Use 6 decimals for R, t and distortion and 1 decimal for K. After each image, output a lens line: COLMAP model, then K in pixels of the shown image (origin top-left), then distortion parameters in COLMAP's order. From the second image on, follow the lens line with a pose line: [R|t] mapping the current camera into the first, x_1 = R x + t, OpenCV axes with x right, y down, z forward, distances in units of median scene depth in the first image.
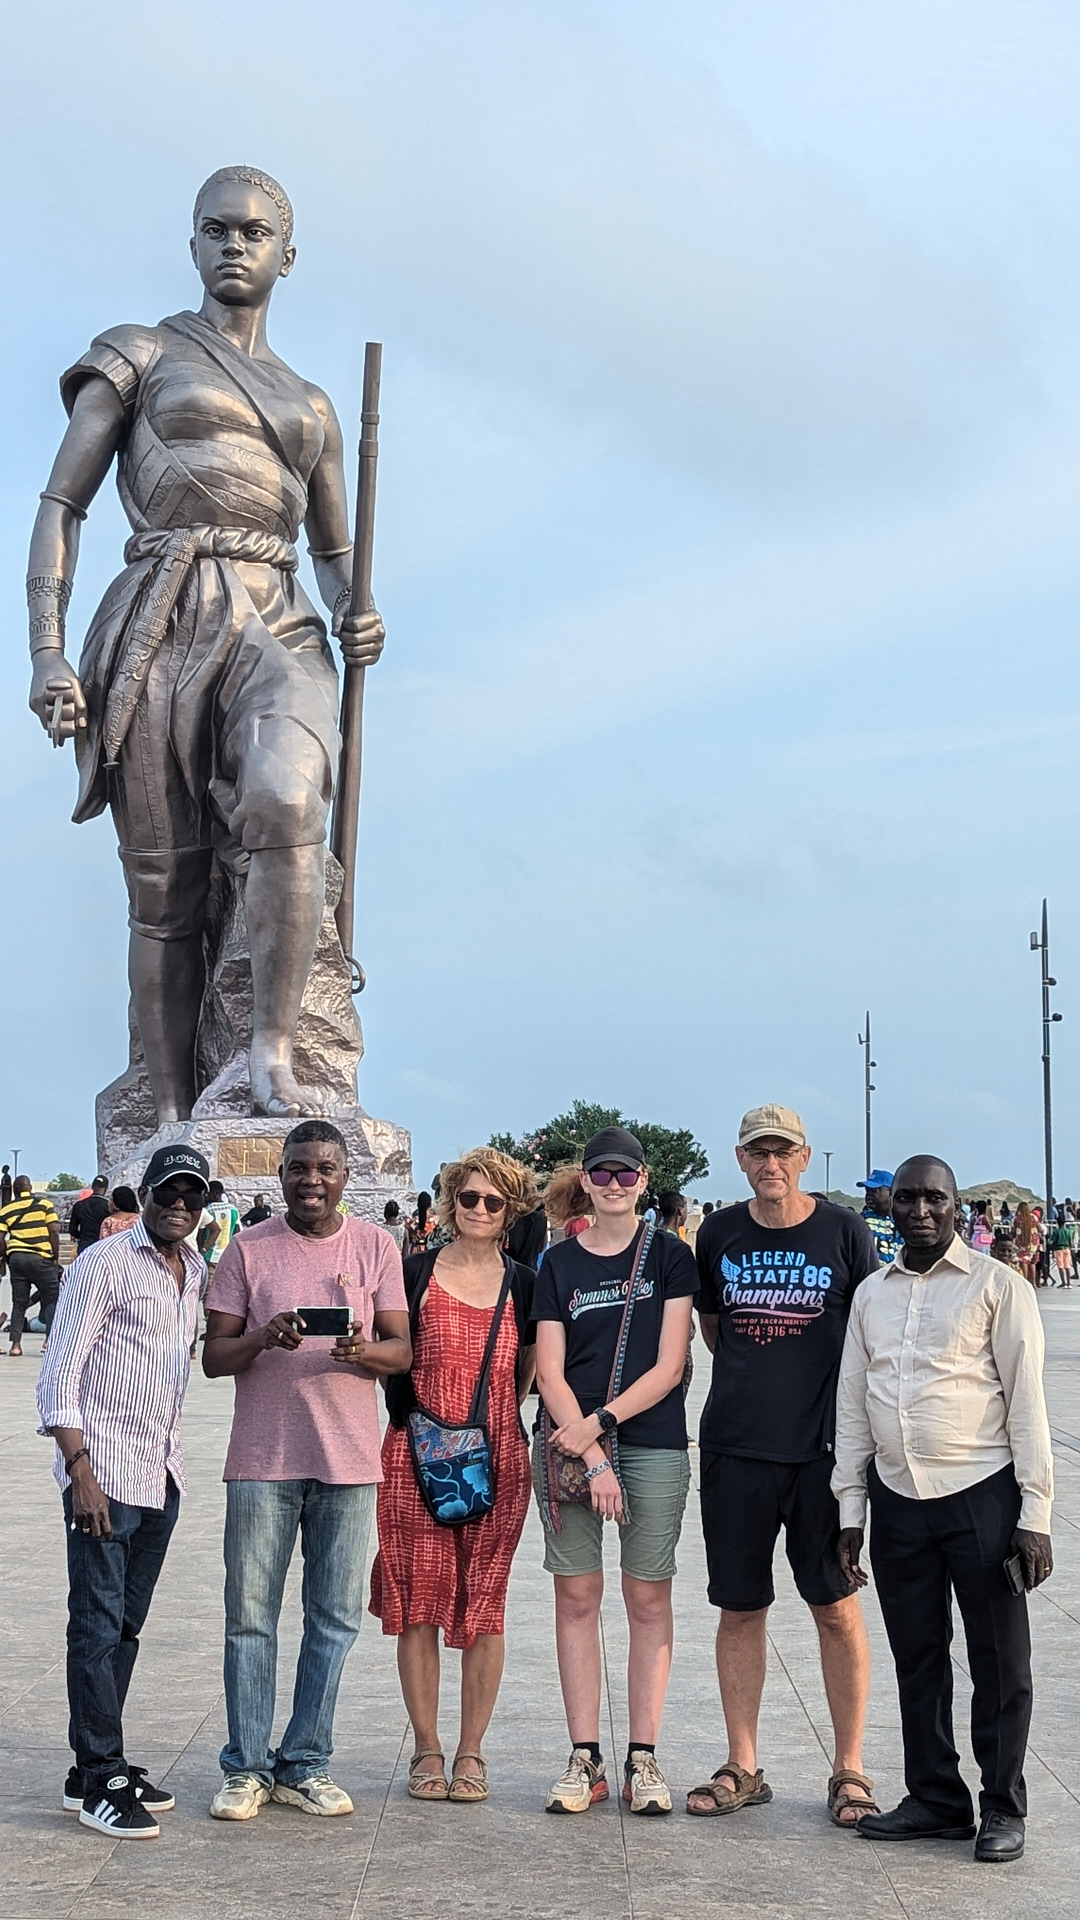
lens RADIAL K [[2842.6, 0, 571.8], [0, 2842.6, 954.3], [0, 0, 1]] dist [0.151779, -0.009949]
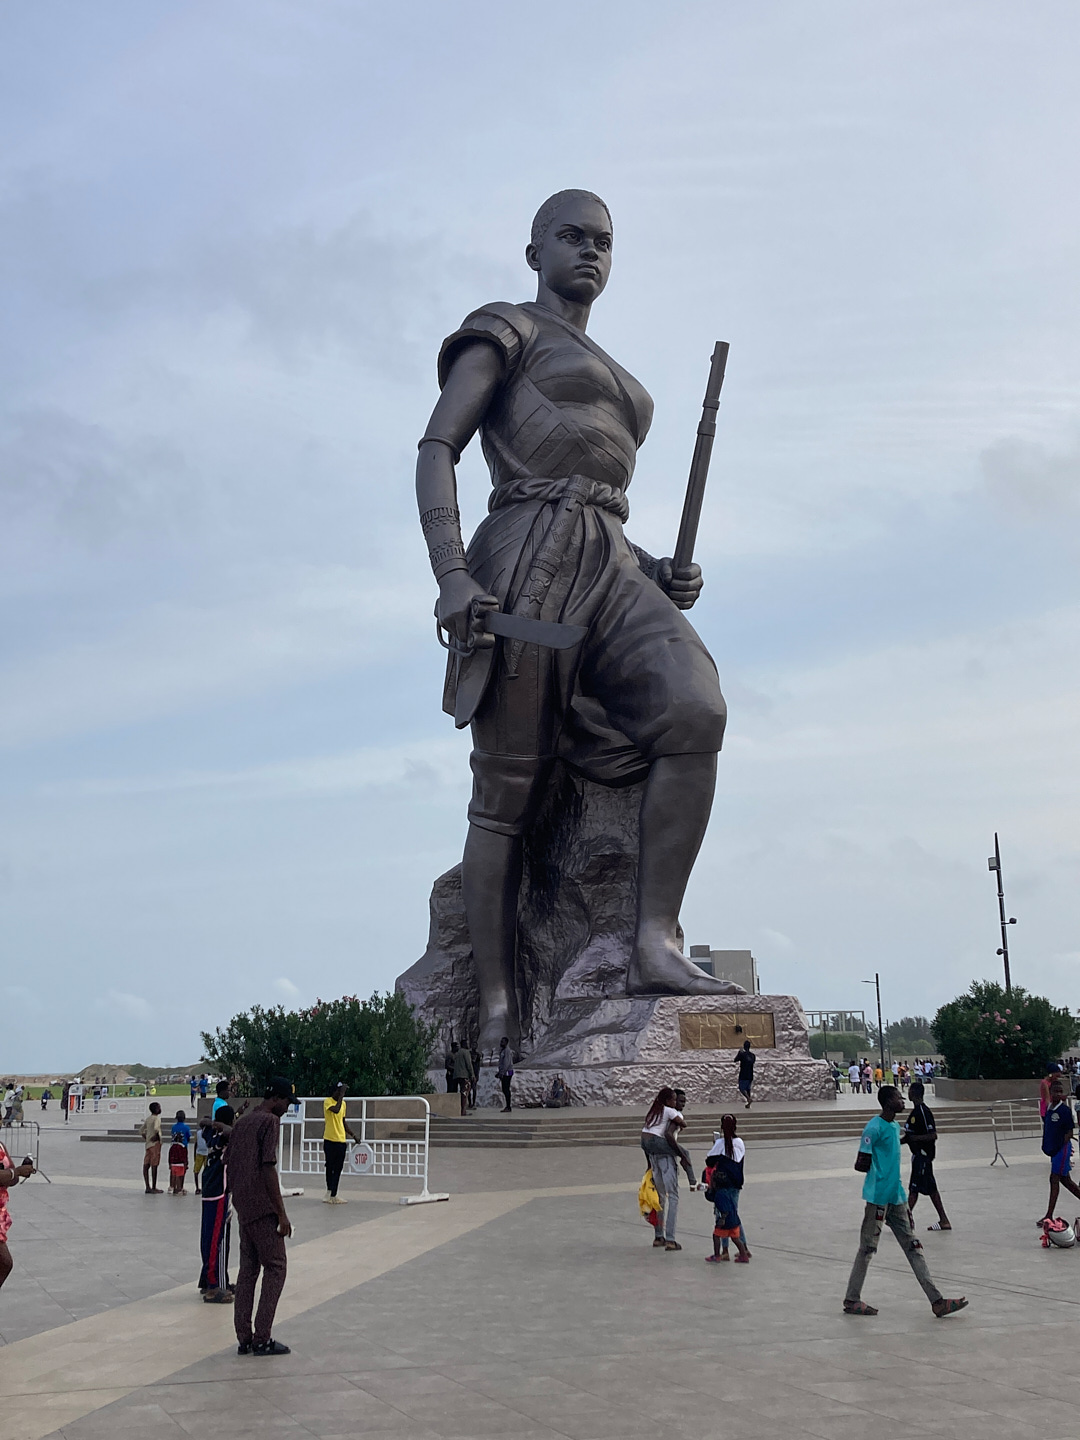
lens RADIAL K [[1700.2, 0, 548.9], [0, 1700.2, 712.1], [0, 0, 1]] dist [0.200052, -0.019350]
pose [[0.919977, 0.055228, 0.388062, -0.401499], [-0.010478, 0.993136, -0.116498, 0.024762], [-0.391832, 0.103110, 0.914241, 0.382044]]
